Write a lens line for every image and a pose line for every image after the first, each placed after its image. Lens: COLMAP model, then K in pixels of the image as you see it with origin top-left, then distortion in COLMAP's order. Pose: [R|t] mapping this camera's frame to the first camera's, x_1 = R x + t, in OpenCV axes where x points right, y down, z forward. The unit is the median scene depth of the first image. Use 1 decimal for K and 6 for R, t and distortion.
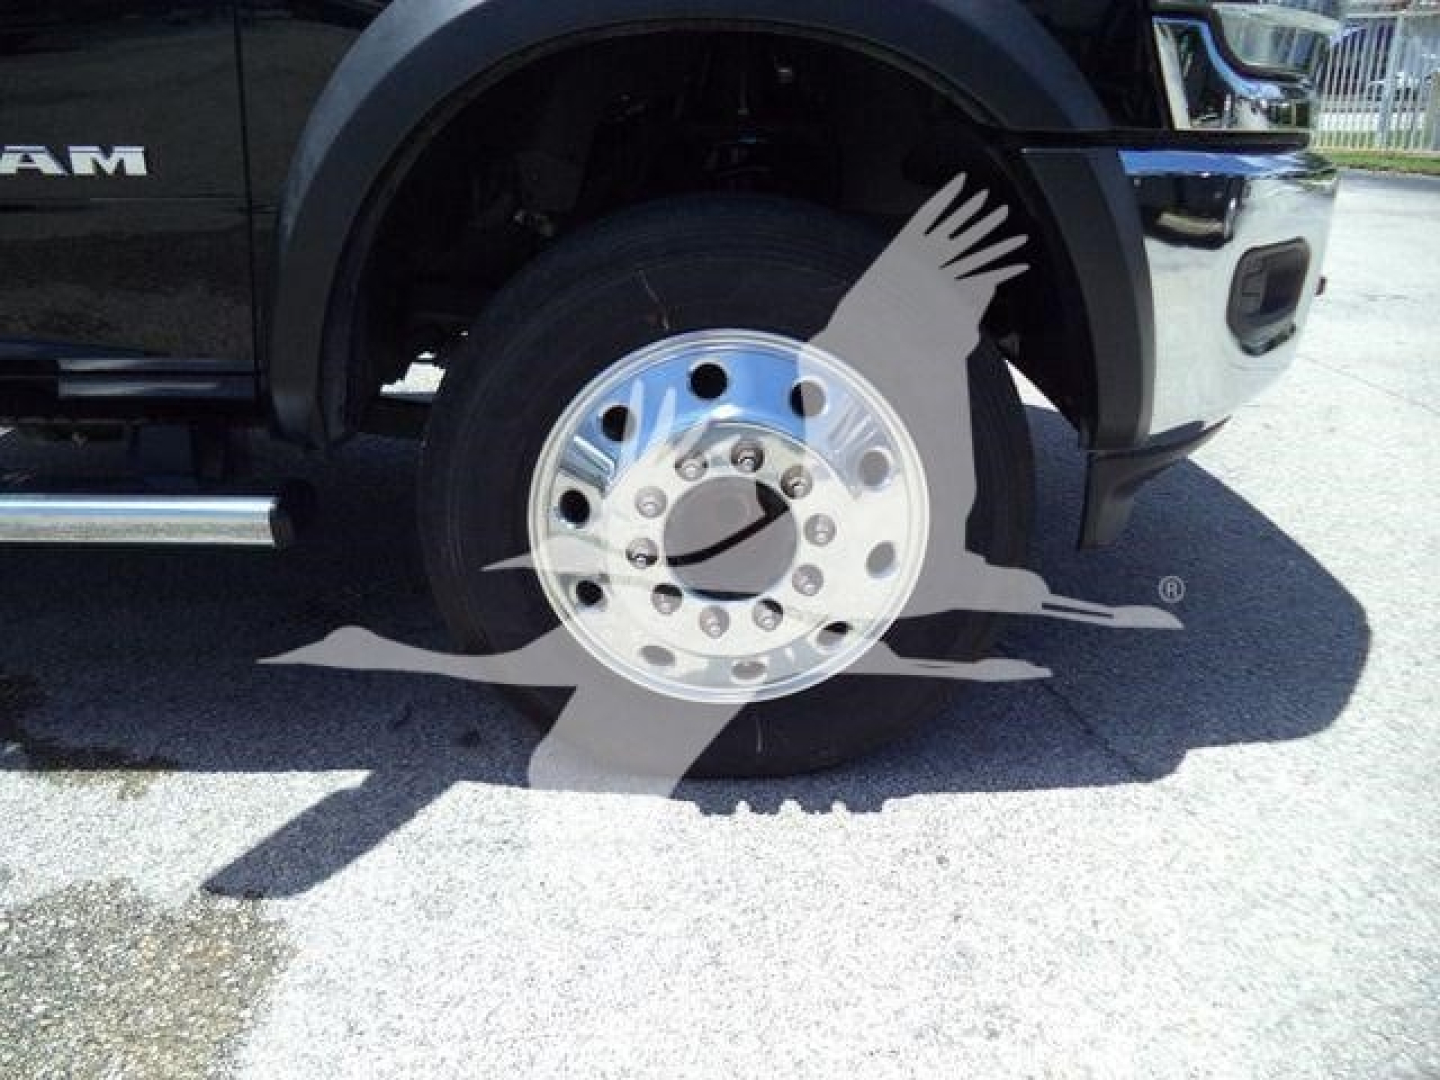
lens RADIAL K [[1177.7, 0, 712.7], [0, 1177.7, 535.0], [0, 0, 1]] dist [-0.029030, 0.007006]
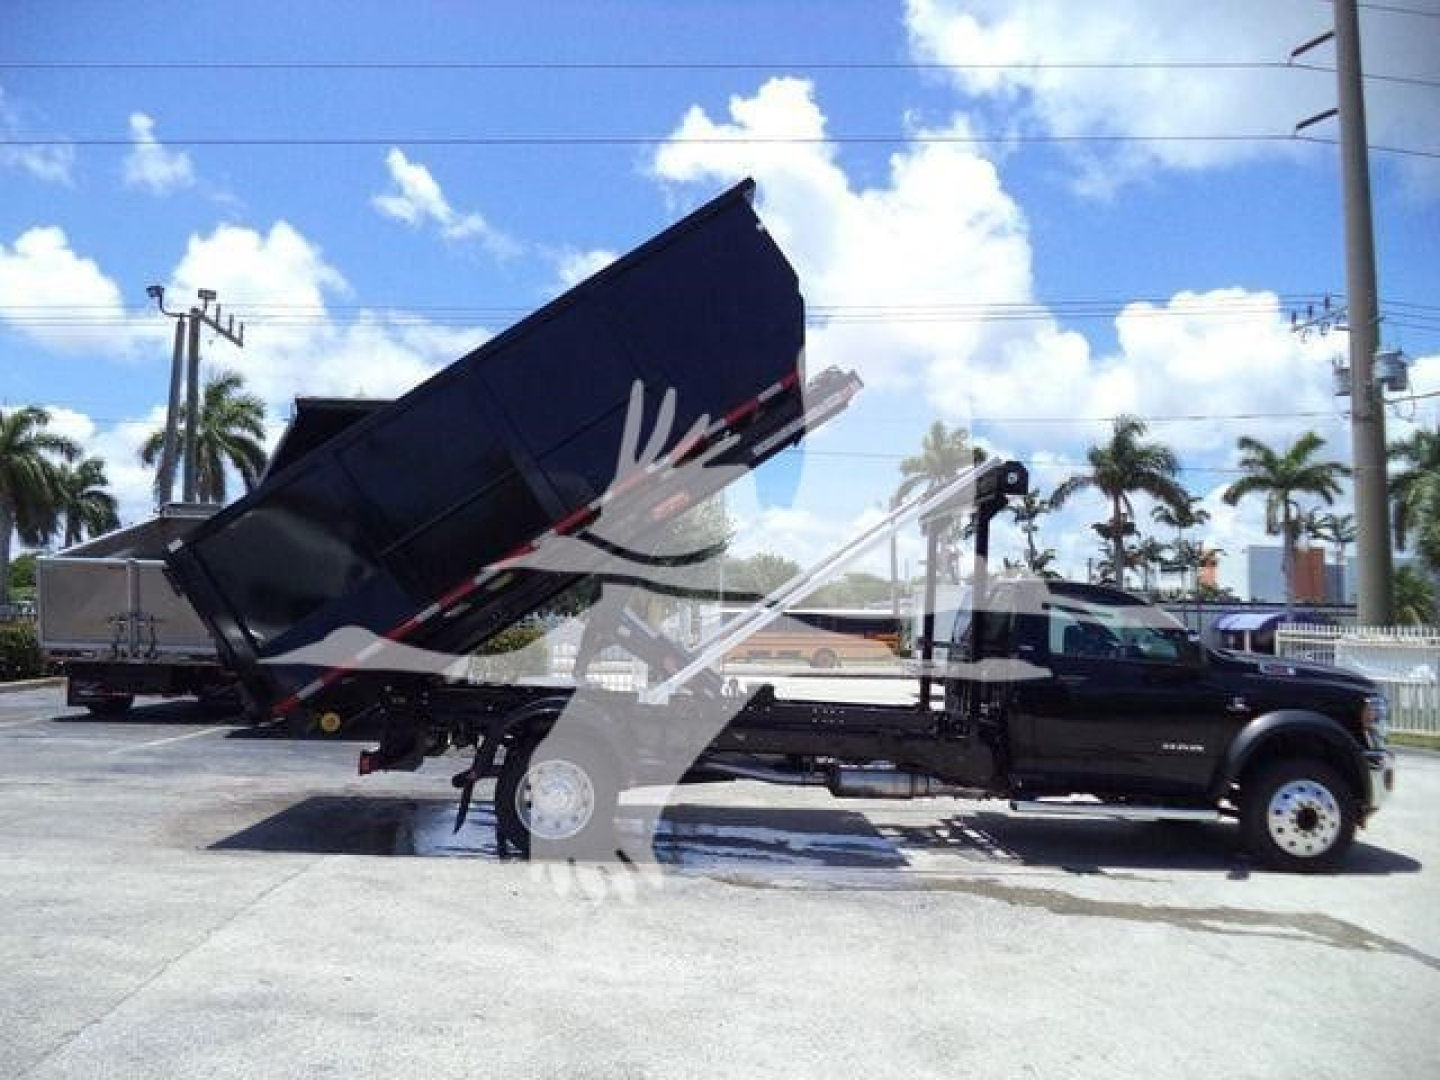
lens RADIAL K [[1177.7, 0, 722.3], [0, 1177.7, 541.7], [0, 0, 1]] dist [-0.029030, 0.007006]
pose [[0.998366, 0.041913, 0.038853, -2.790216], [-0.021136, 0.902402, -0.430376, 1.161264], [-0.053099, 0.428851, 0.901813, -4.048994]]
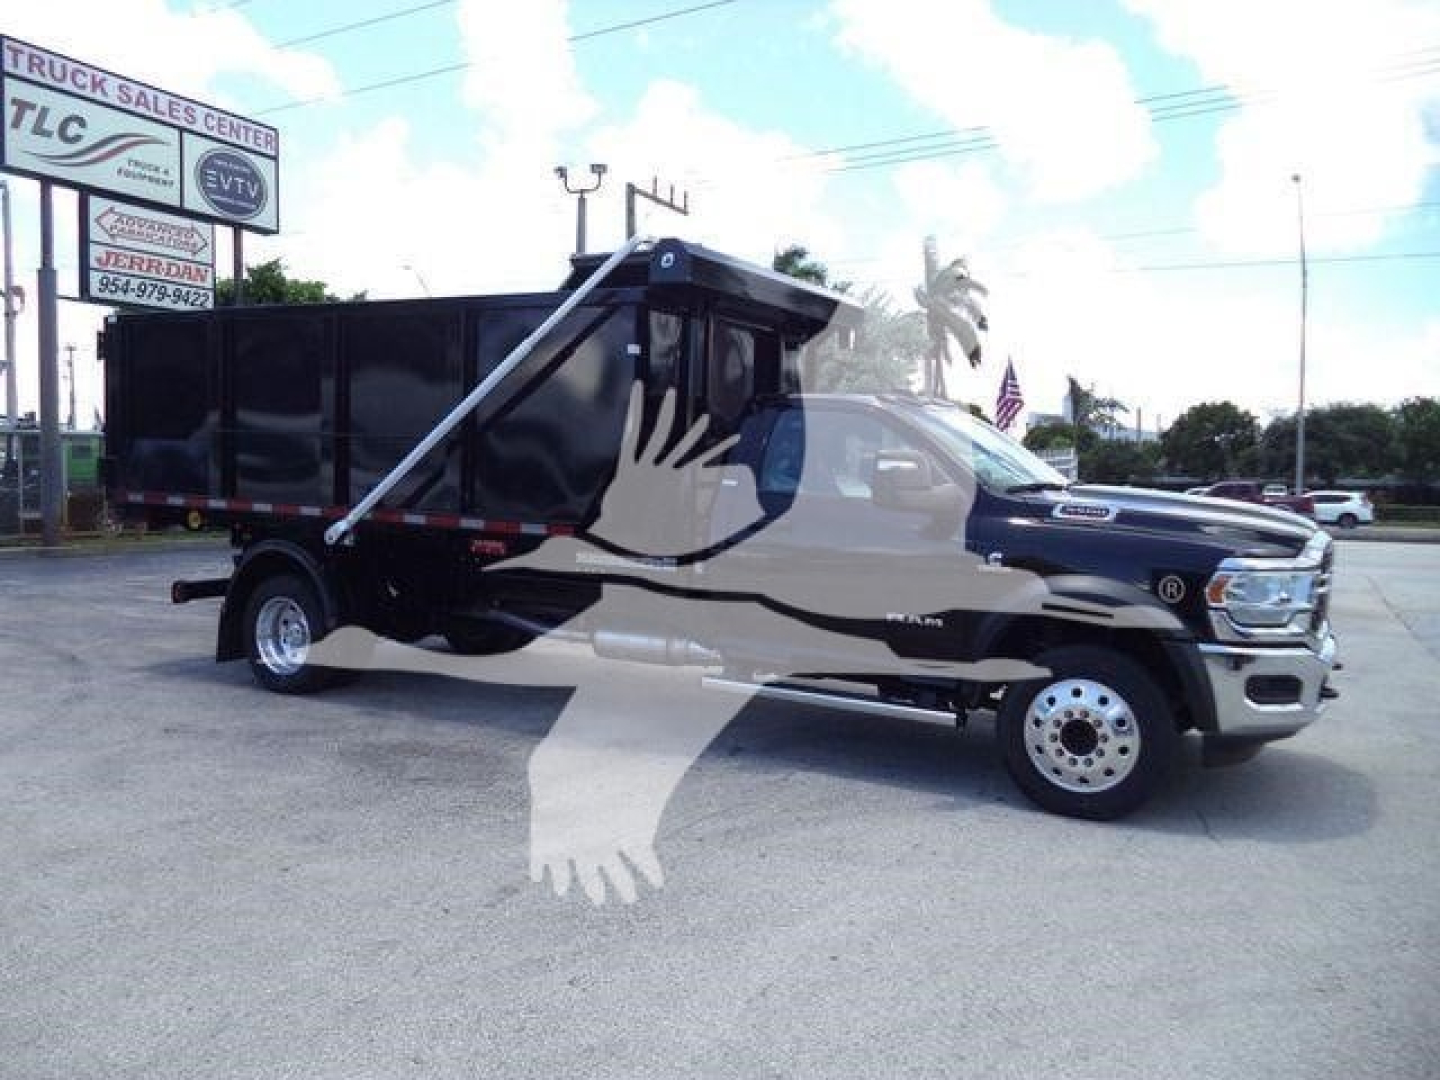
lens RADIAL K [[1177.7, 0, 727.3], [0, 1177.7, 554.4], [0, 0, 1]] dist [-0.029030, 0.007006]
pose [[0.874742, 0.061737, -0.480641, 0.722679], [-0.202393, 0.947745, -0.246609, 0.543497], [0.440300, 0.312997, 0.841527, -2.523390]]
